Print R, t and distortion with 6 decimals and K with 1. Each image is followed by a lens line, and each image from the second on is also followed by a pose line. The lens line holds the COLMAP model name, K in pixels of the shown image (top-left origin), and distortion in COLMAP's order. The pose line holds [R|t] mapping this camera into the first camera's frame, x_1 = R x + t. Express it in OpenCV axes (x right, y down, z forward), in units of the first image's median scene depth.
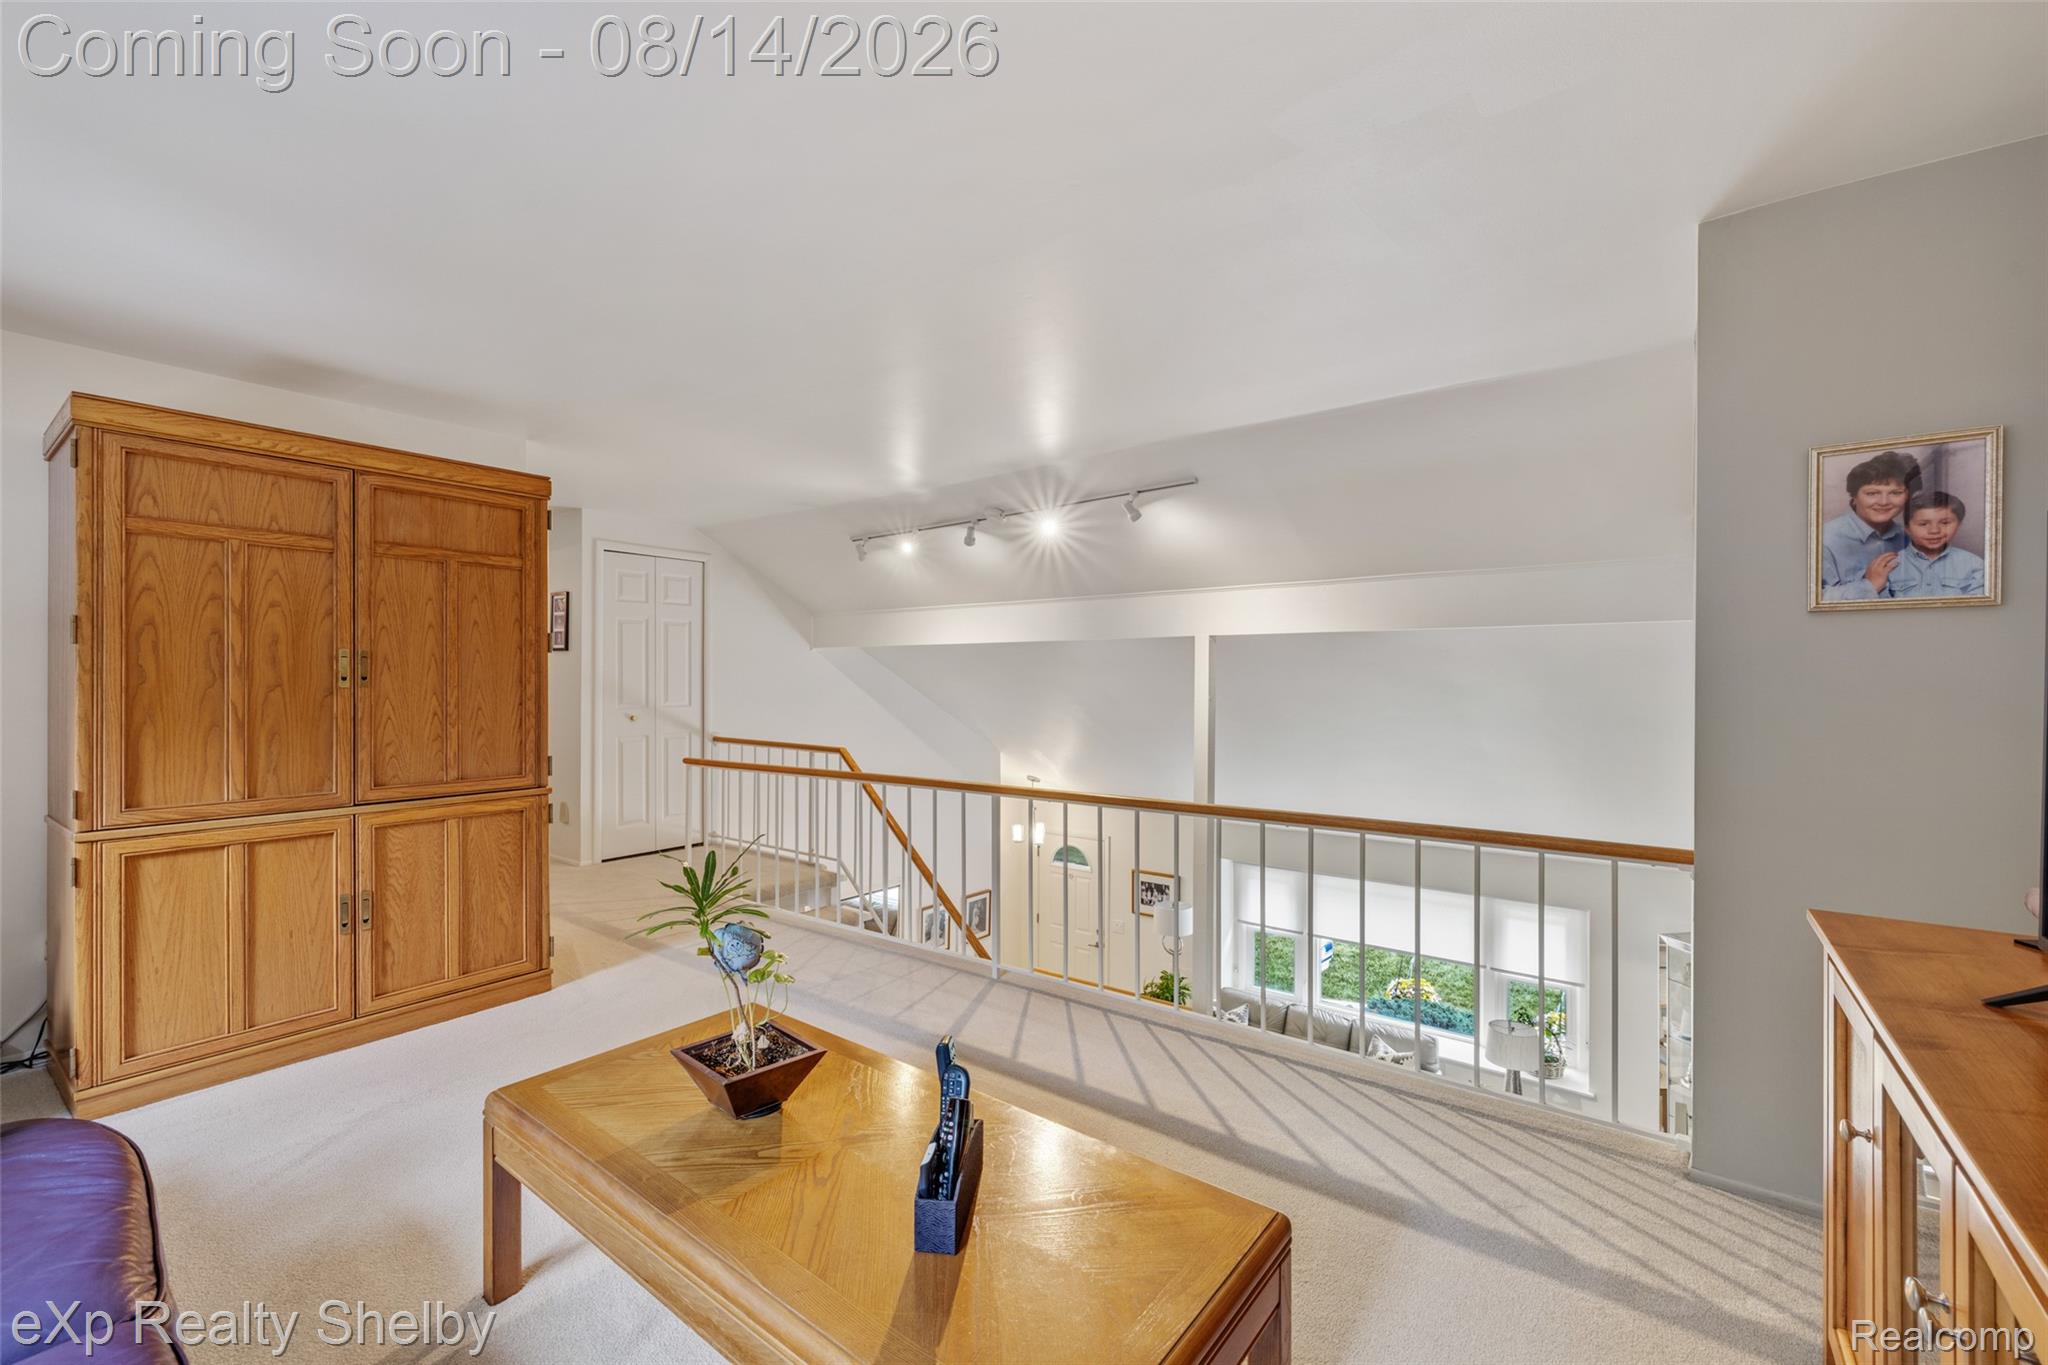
lens RADIAL K [[868.1, 0, 1022.1], [0, 868.1, 665.8], [0, 0, 1]] dist [0.000333, -0.000320]
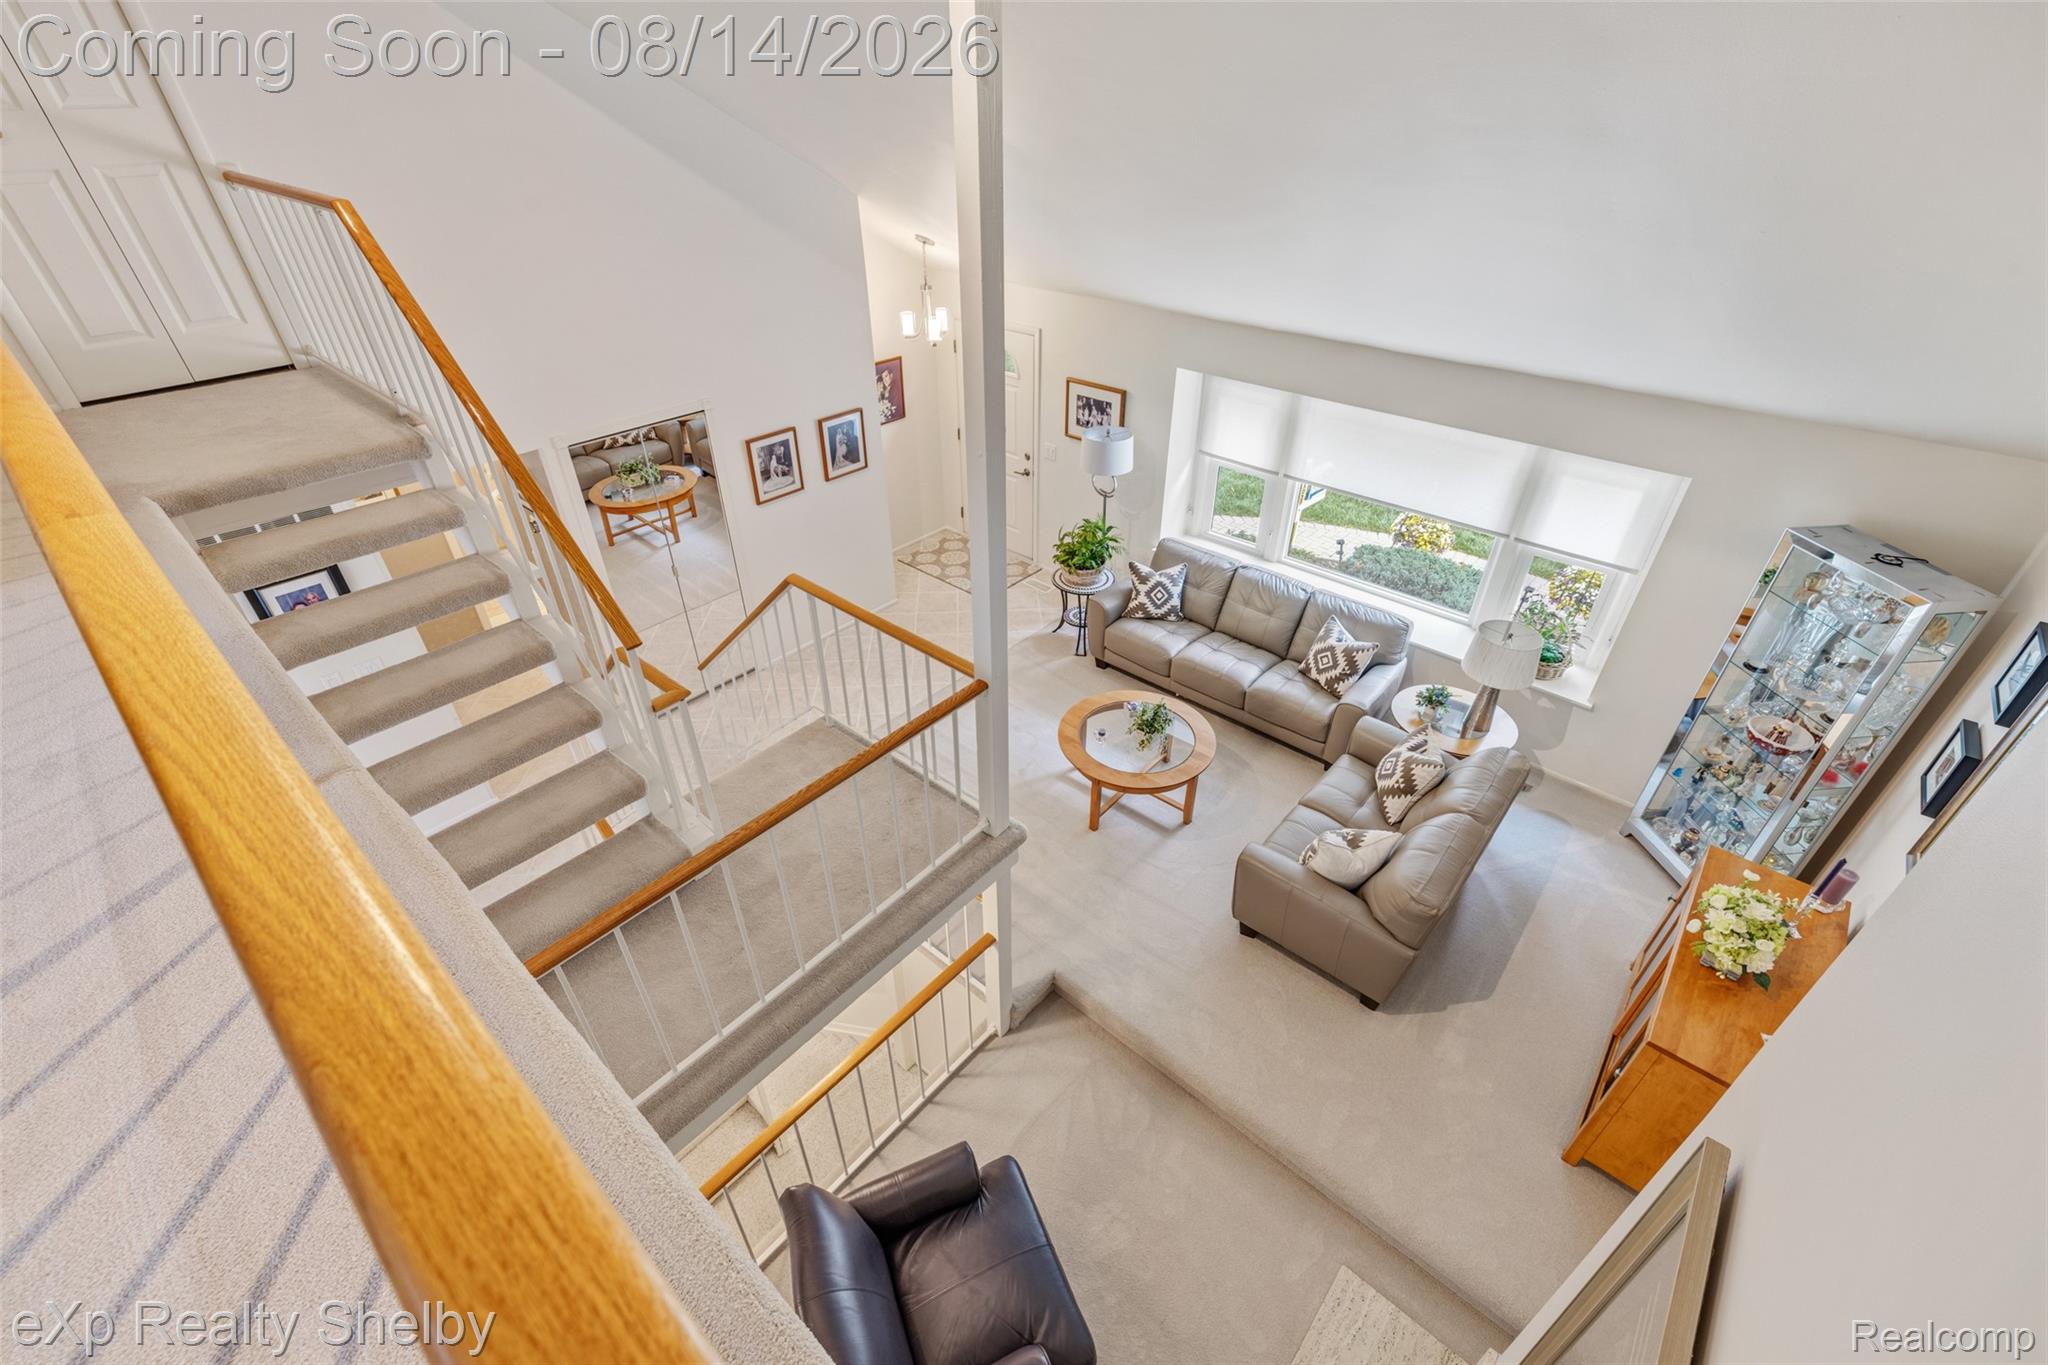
lens RADIAL K [[858.9, 0, 1024.0], [0, 858.9, 682.5], [0, 0, 1]] dist [0.000835, -0.000148]
pose [[0.997934, 0.033661, -0.054726, 0.154364], [0.004887, 0.809532, 0.587055, 0.018153], [0.064064, -0.586110, 0.807695, 0.288221]]
